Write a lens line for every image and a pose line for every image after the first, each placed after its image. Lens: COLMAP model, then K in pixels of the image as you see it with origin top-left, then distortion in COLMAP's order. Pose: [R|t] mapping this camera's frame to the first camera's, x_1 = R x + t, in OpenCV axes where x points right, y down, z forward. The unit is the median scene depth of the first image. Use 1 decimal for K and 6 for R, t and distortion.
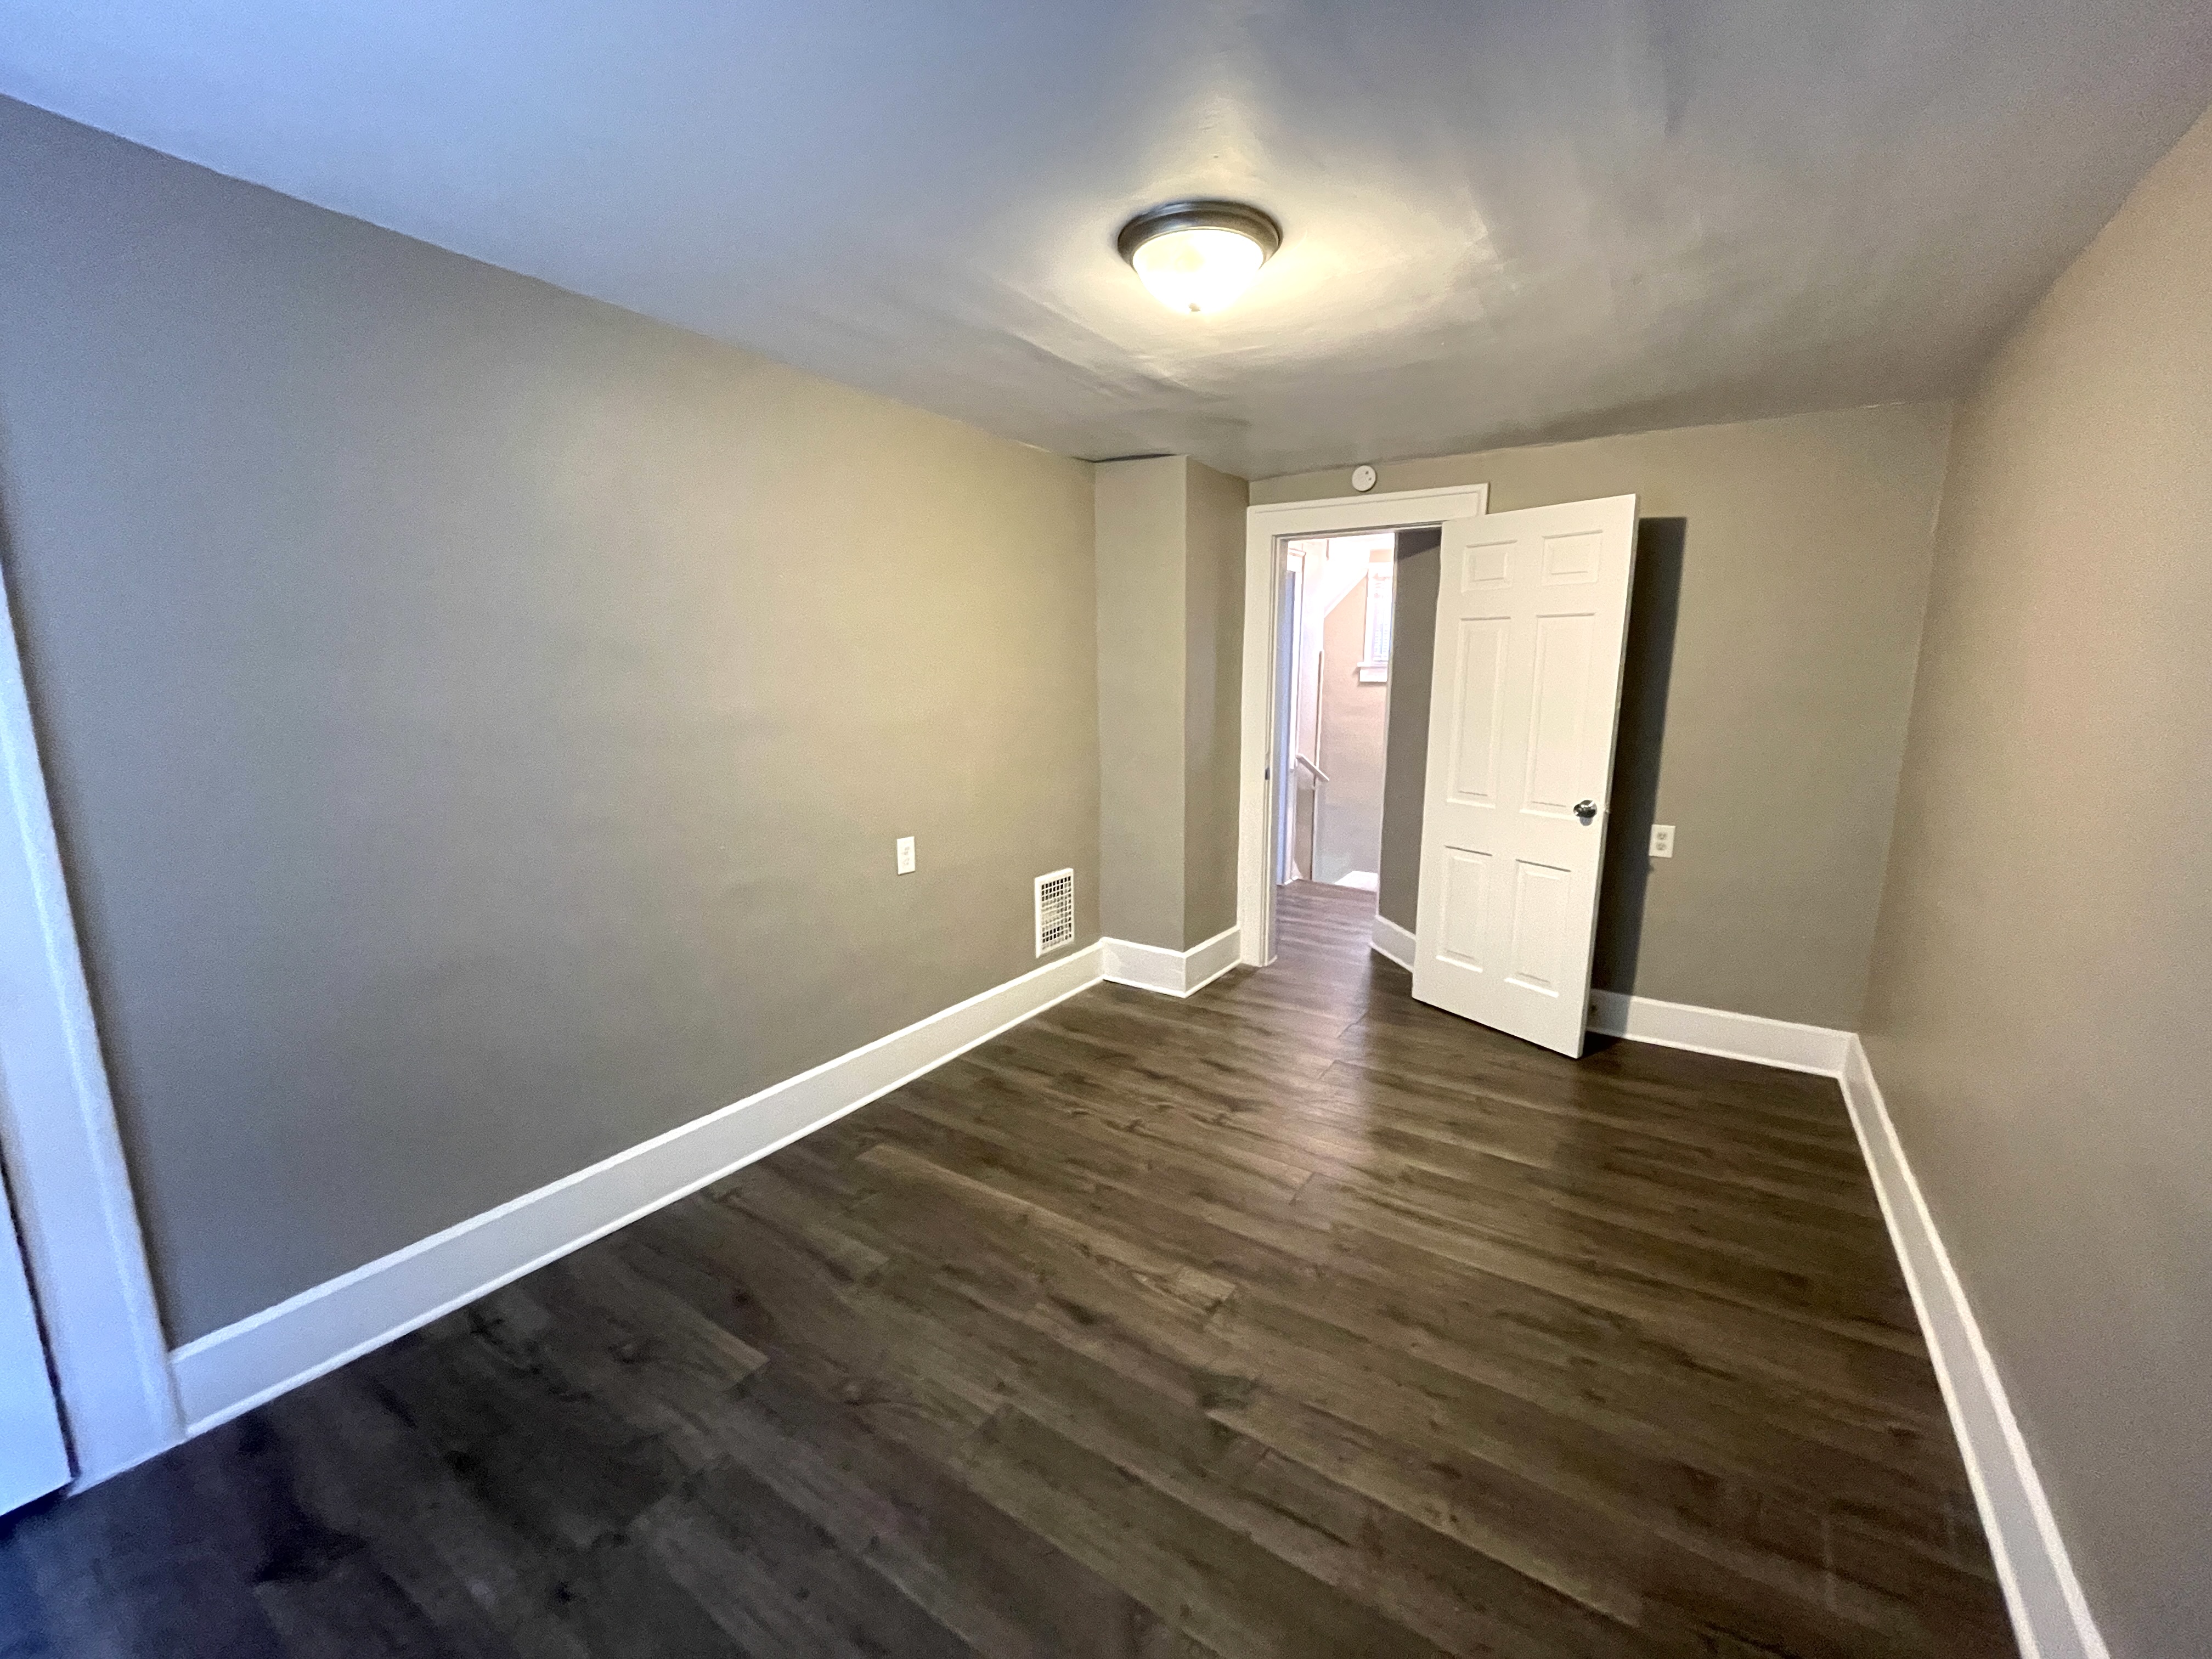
lens RADIAL K [[898.4, 0, 1105.6], [0, 898.4, 827.4], [0, 0, 1]] dist [-0.000363, 0.000507]
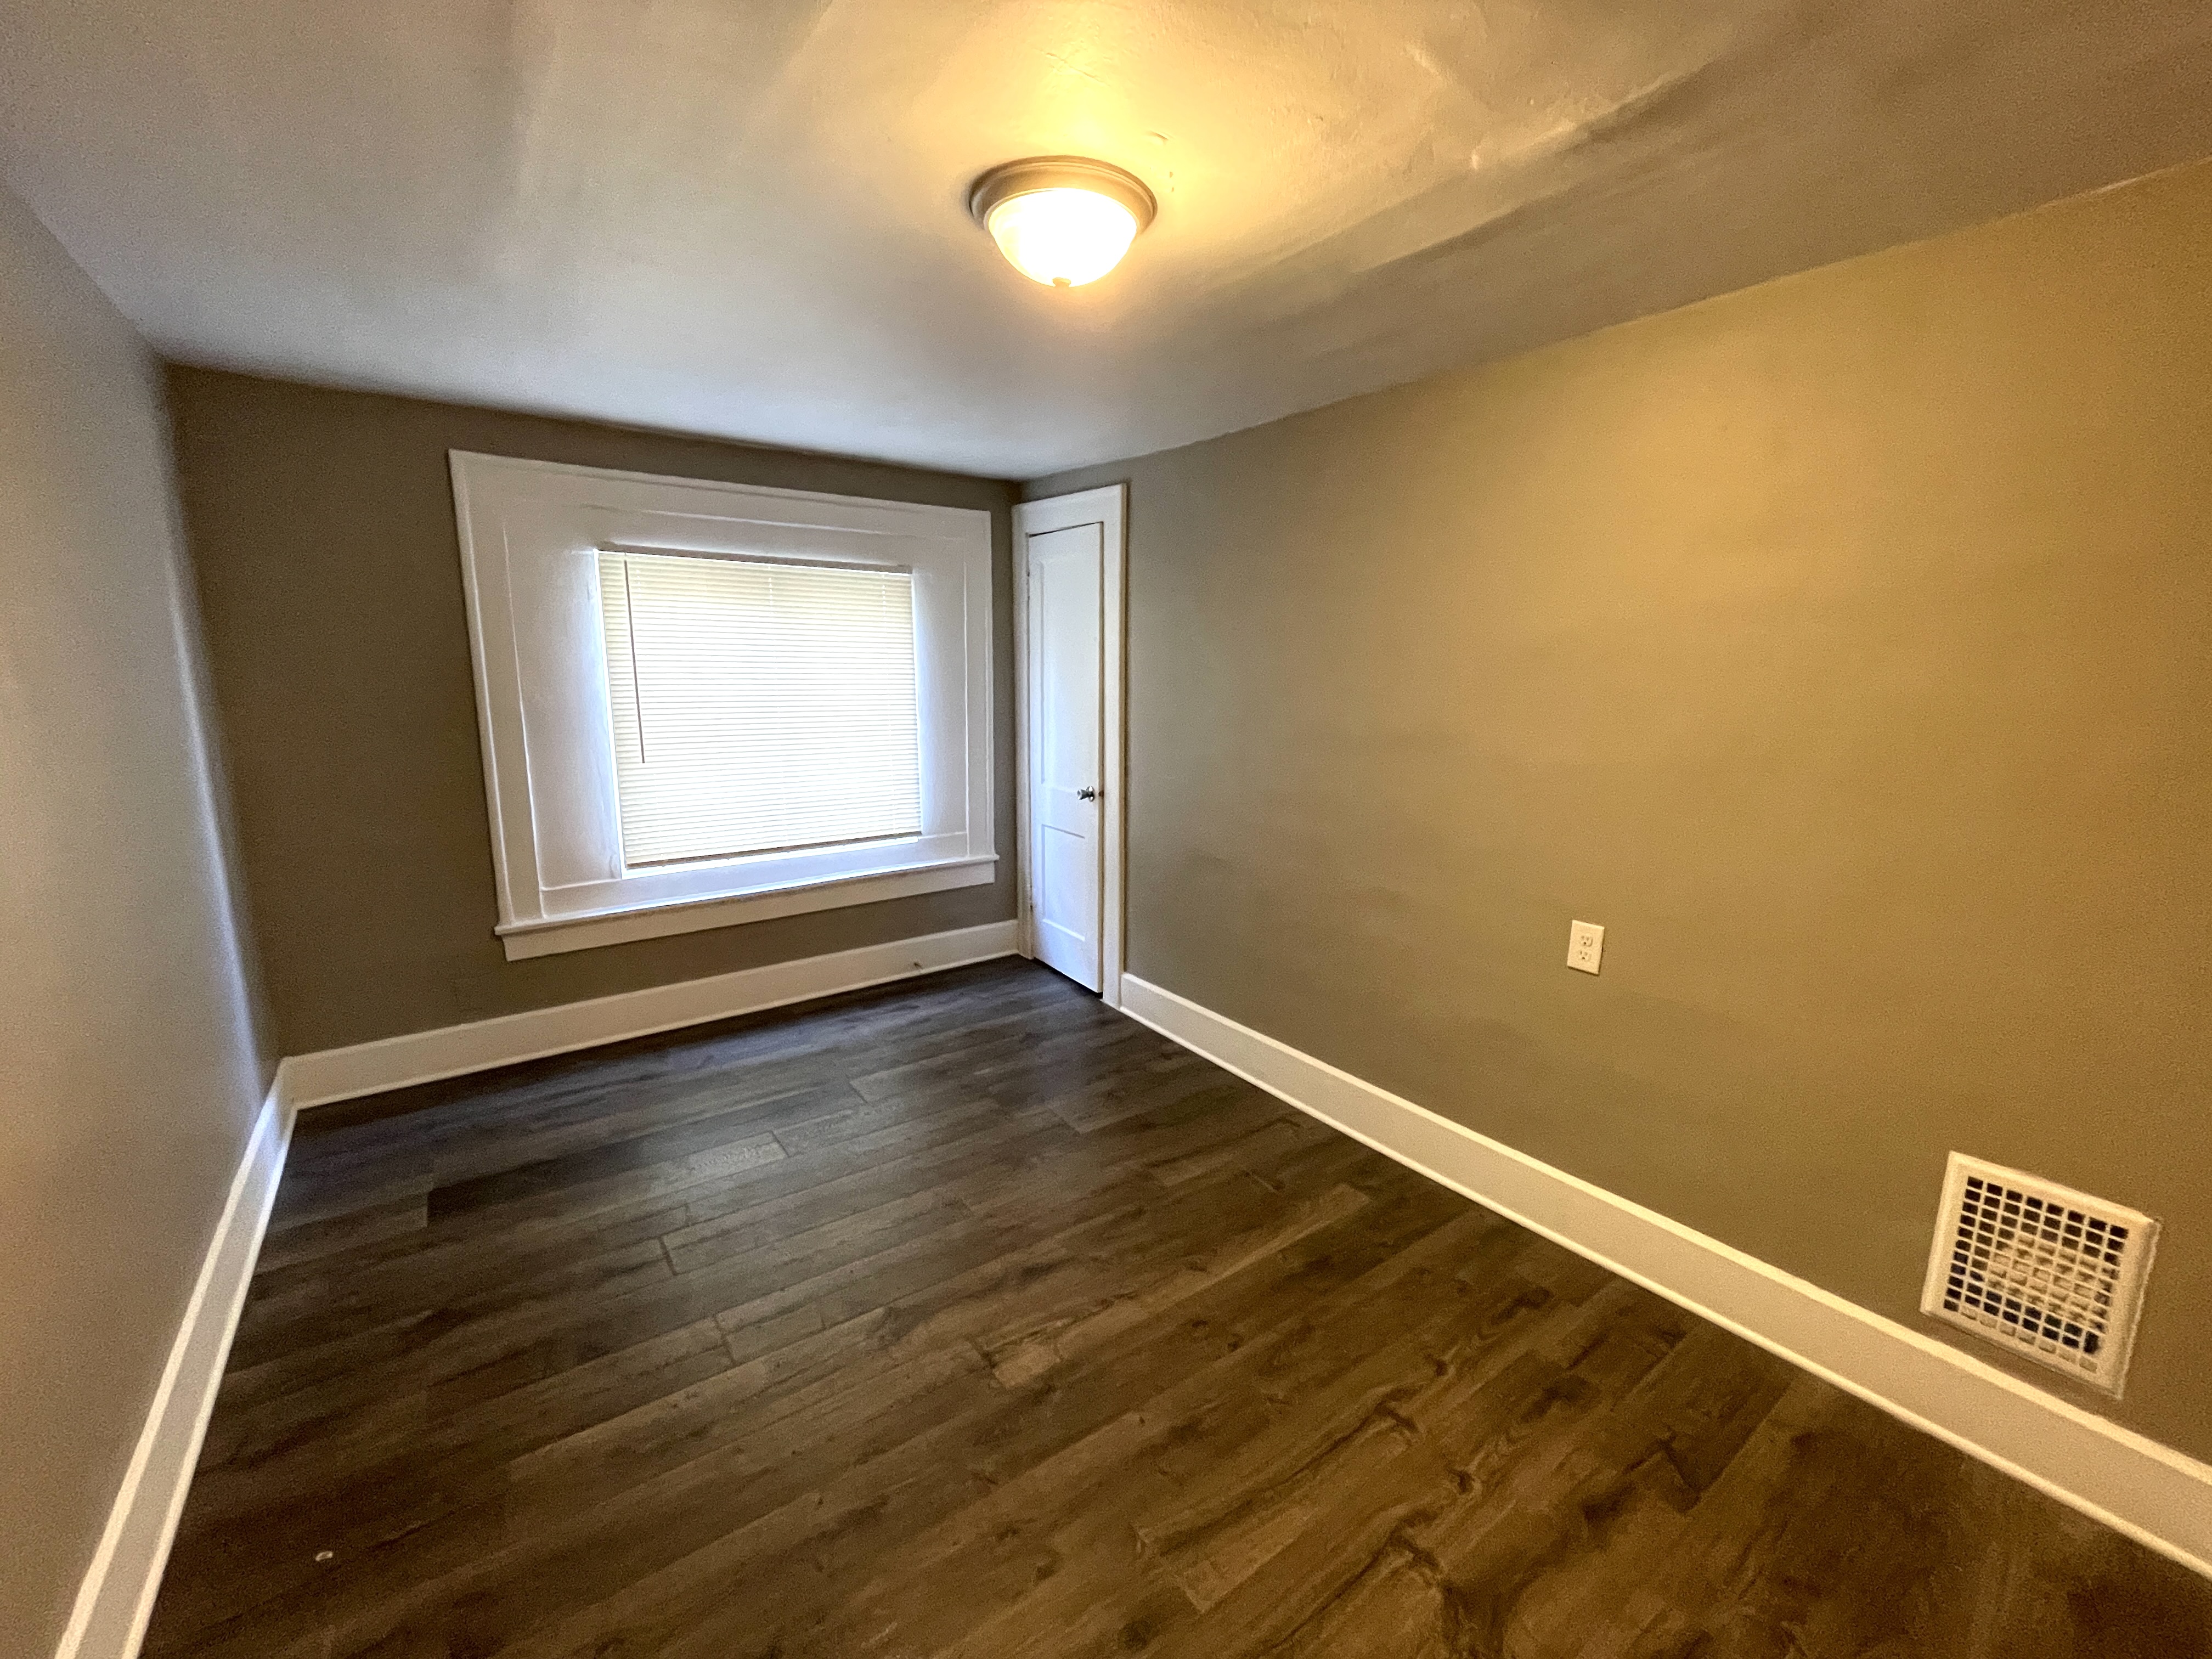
lens RADIAL K [[898.4, 0, 1106.4], [0, 898.4, 824.4], [0, 0, 1]] dist [-0.000363, 0.000507]
pose [[-0.345139, 0.154997, -0.925665, 0.724914], [-0.174622, 0.958444, 0.225595, -0.203408], [0.922164, 0.239503, -0.303730, 1.056460]]
